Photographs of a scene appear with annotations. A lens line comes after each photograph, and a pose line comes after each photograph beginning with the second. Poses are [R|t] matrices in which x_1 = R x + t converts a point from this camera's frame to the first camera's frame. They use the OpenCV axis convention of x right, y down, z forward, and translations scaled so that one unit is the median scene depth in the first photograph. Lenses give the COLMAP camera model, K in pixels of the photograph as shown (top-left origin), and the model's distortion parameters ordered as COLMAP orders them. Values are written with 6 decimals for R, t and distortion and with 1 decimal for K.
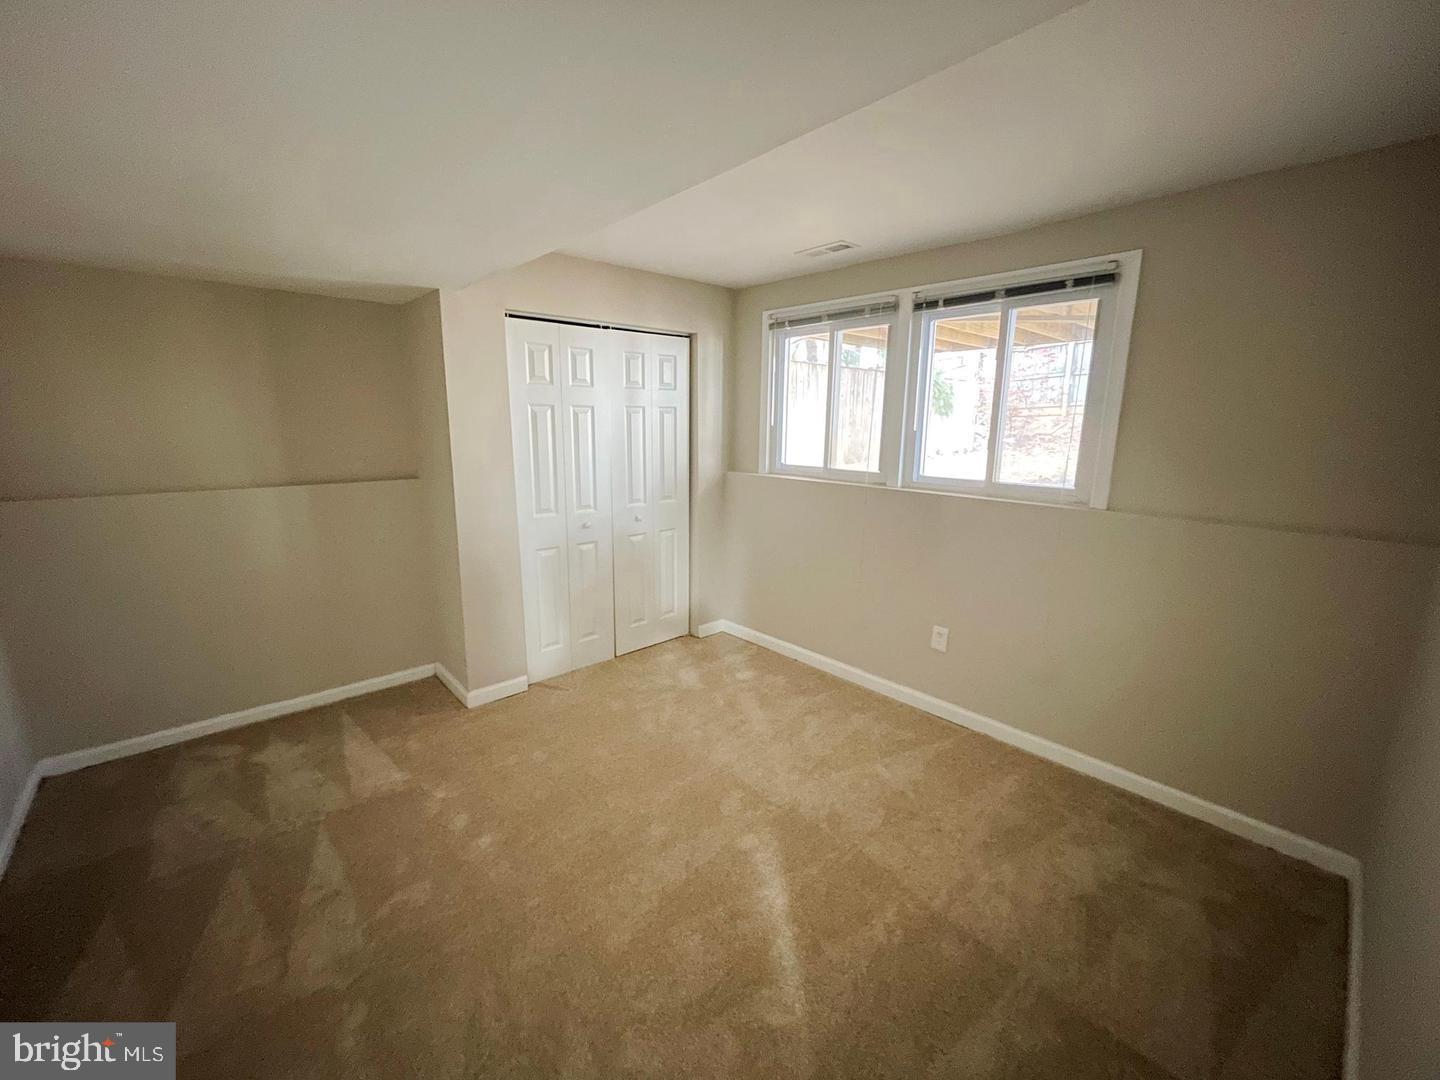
lens RADIAL K [[583.4, 0, 720.0], [0, 583.4, 540.0], [0, 0, 1]] dist [-0.002590, -0.000048]
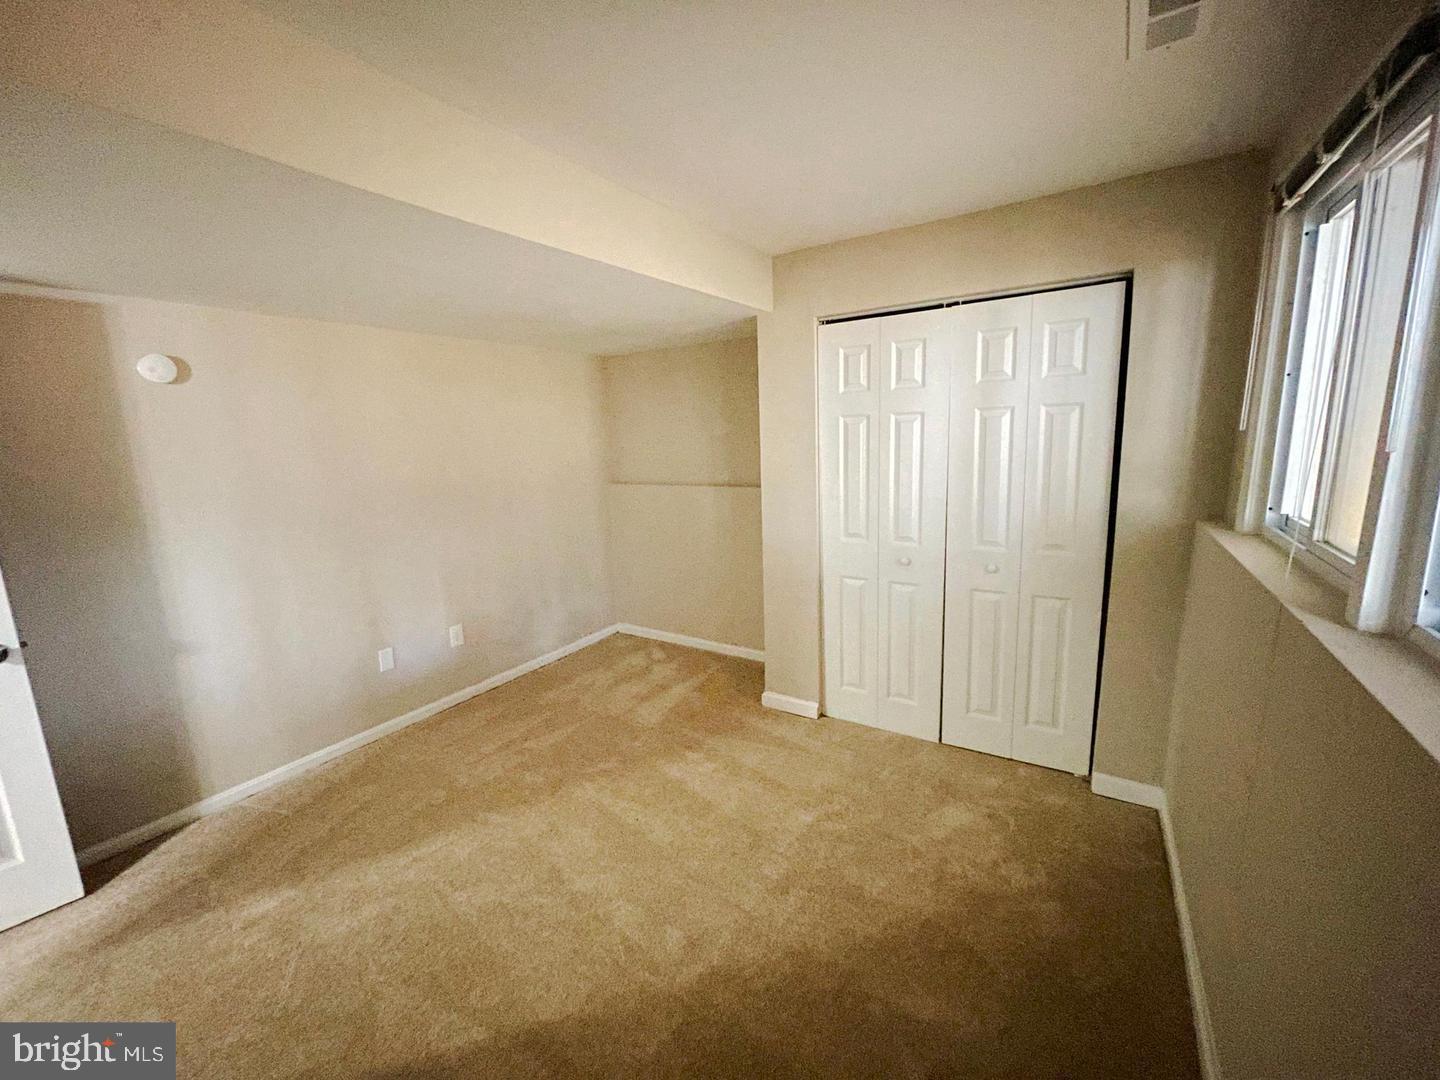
lens RADIAL K [[583.4, 0, 720.0], [0, 583.4, 540.0], [0, 0, 1]] dist [-0.002590, -0.000048]
pose [[0.260911, 0.161394, -0.951776, 0.481814], [-0.159276, 0.979610, 0.122452, -0.117099], [0.952133, 0.119646, 0.281297, 0.553037]]
